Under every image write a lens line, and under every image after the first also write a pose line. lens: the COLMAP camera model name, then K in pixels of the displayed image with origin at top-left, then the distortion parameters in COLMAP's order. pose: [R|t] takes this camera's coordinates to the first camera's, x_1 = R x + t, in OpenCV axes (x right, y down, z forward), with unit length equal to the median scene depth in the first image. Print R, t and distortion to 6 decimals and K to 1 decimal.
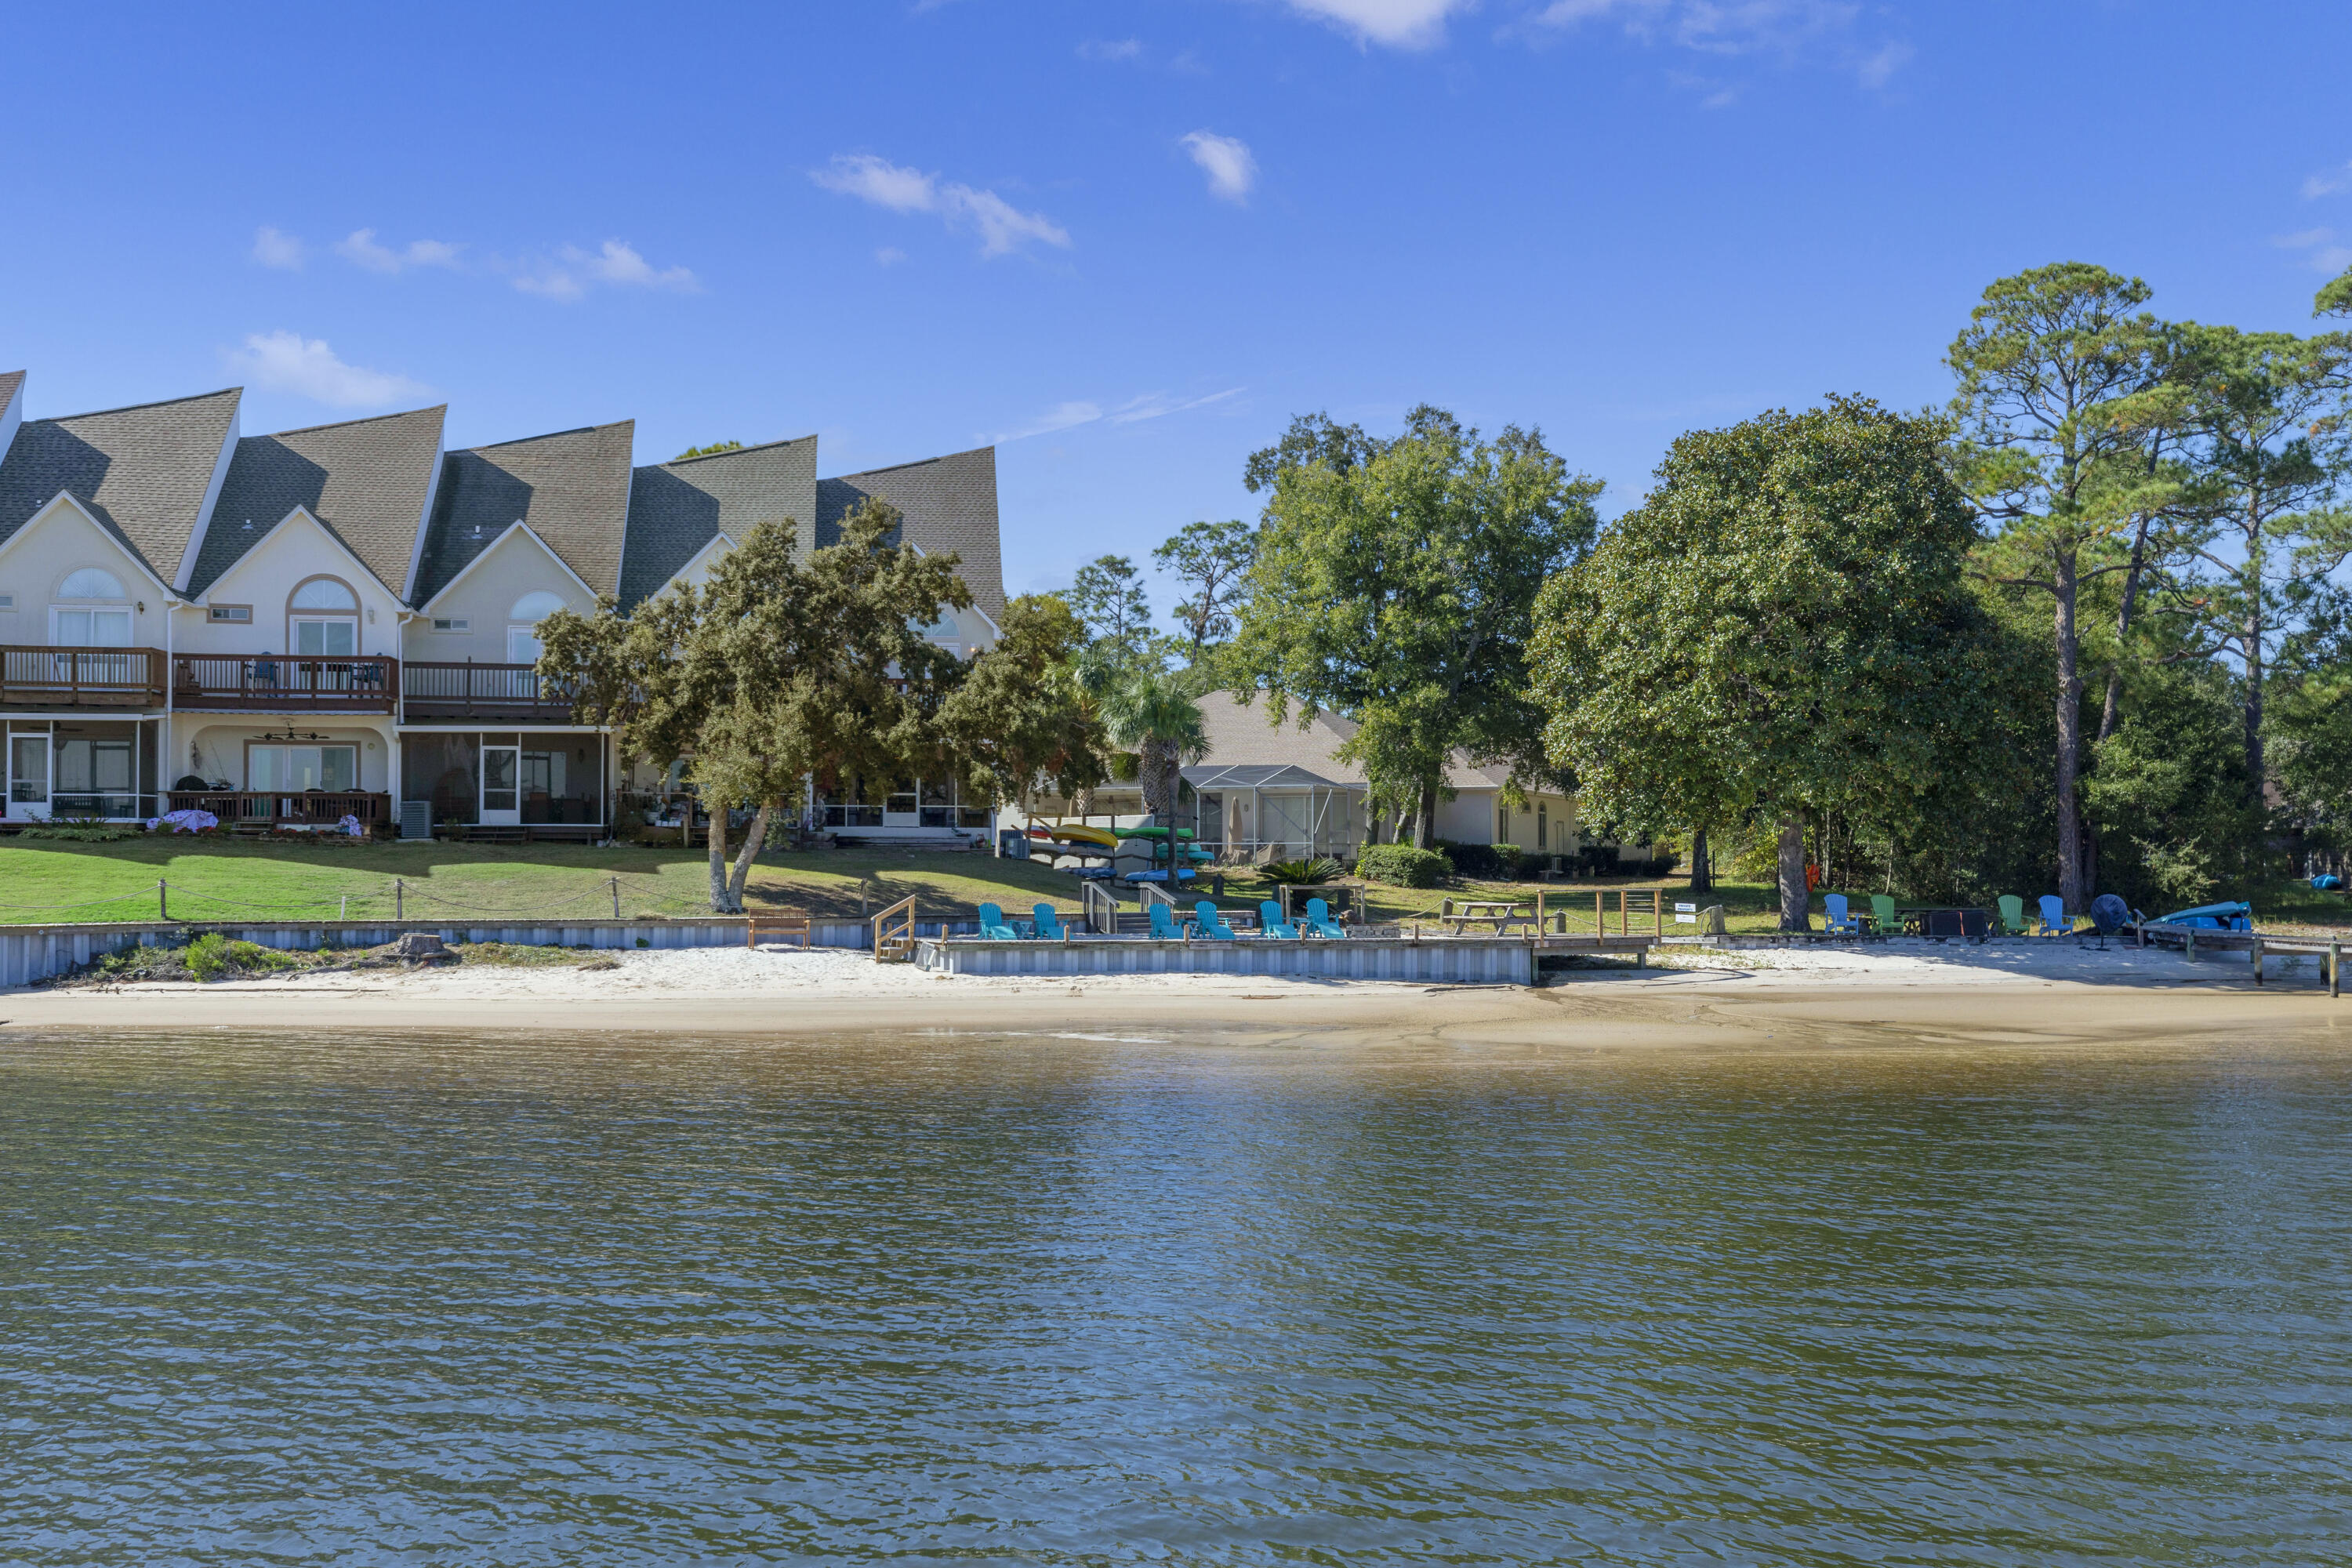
lens RADIAL K [[2260.3, 0, 1170.7], [0, 2260.3, 852.2], [0, 0, 1]] dist [0.010491, -0.003662]
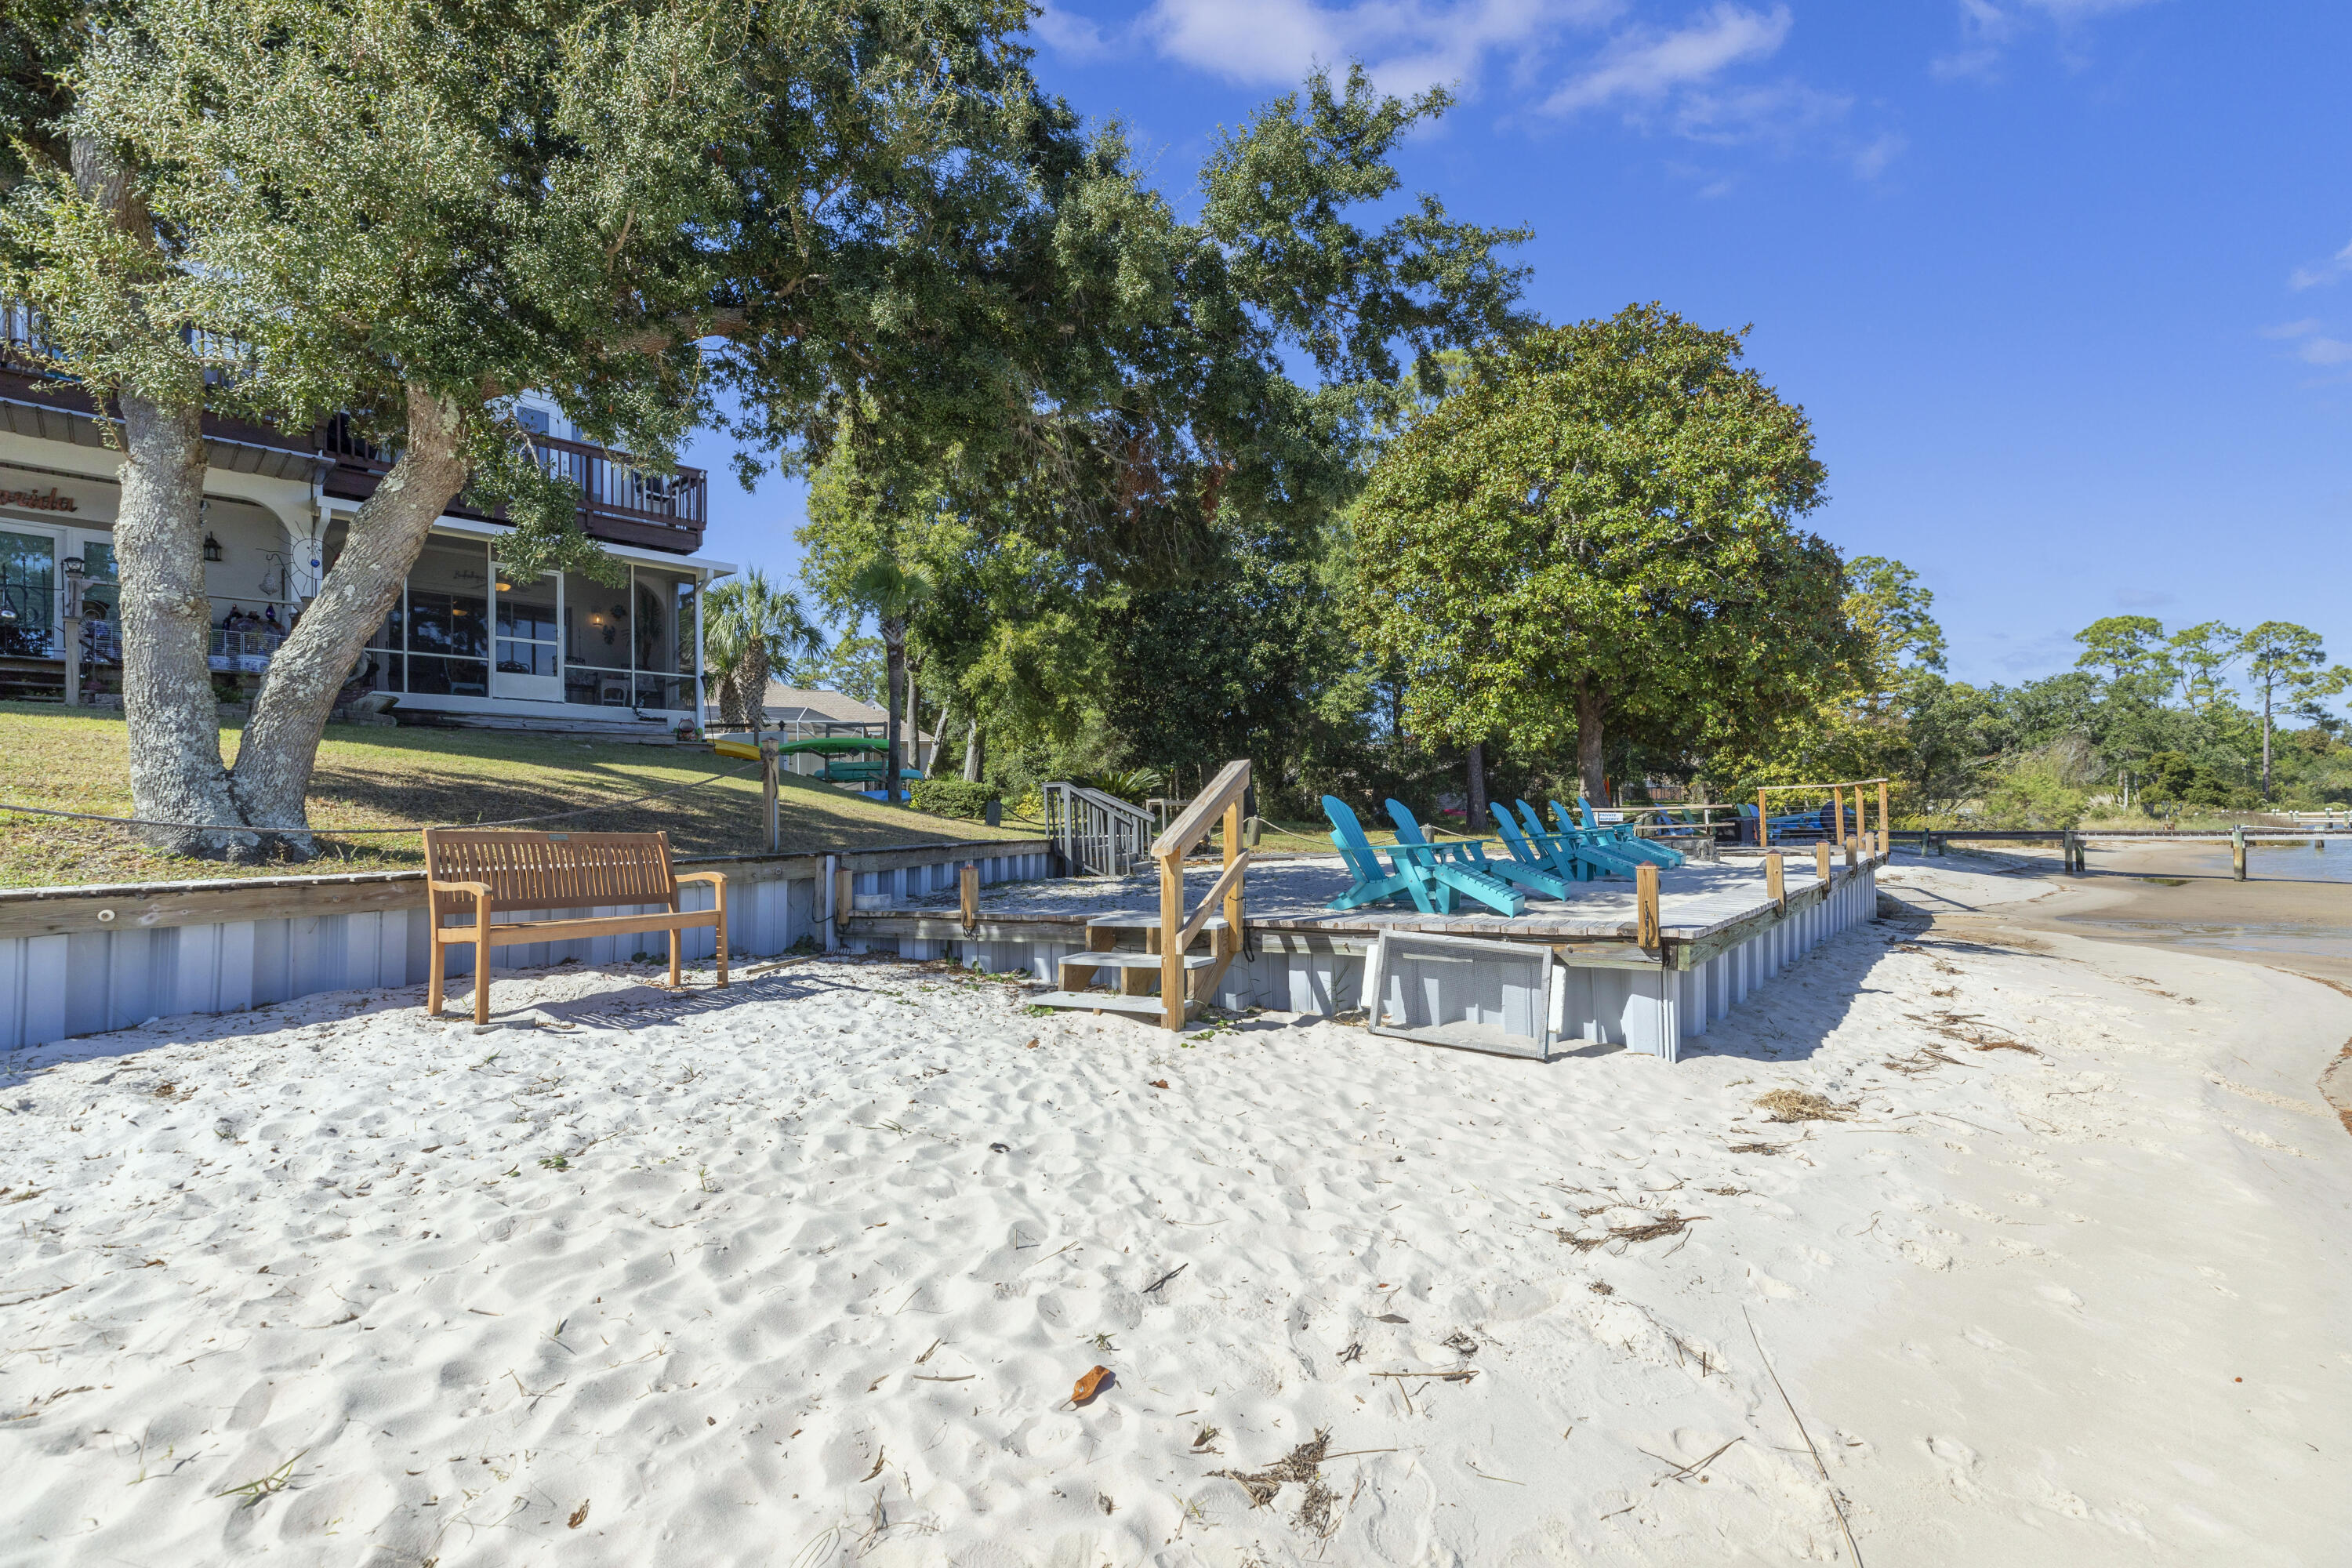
lens RADIAL K [[1038.9, 0, 1176.0], [0, 1038.9, 784.0], [0, 0, 1]] dist [-0.000415, -0.000245]
pose [[0.776852, 0.009731, 0.629608, -0.170421], [0.013521, 0.999392, -0.032130, 0.021499], [-0.629538, 0.033473, 0.776249, 0.770837]]
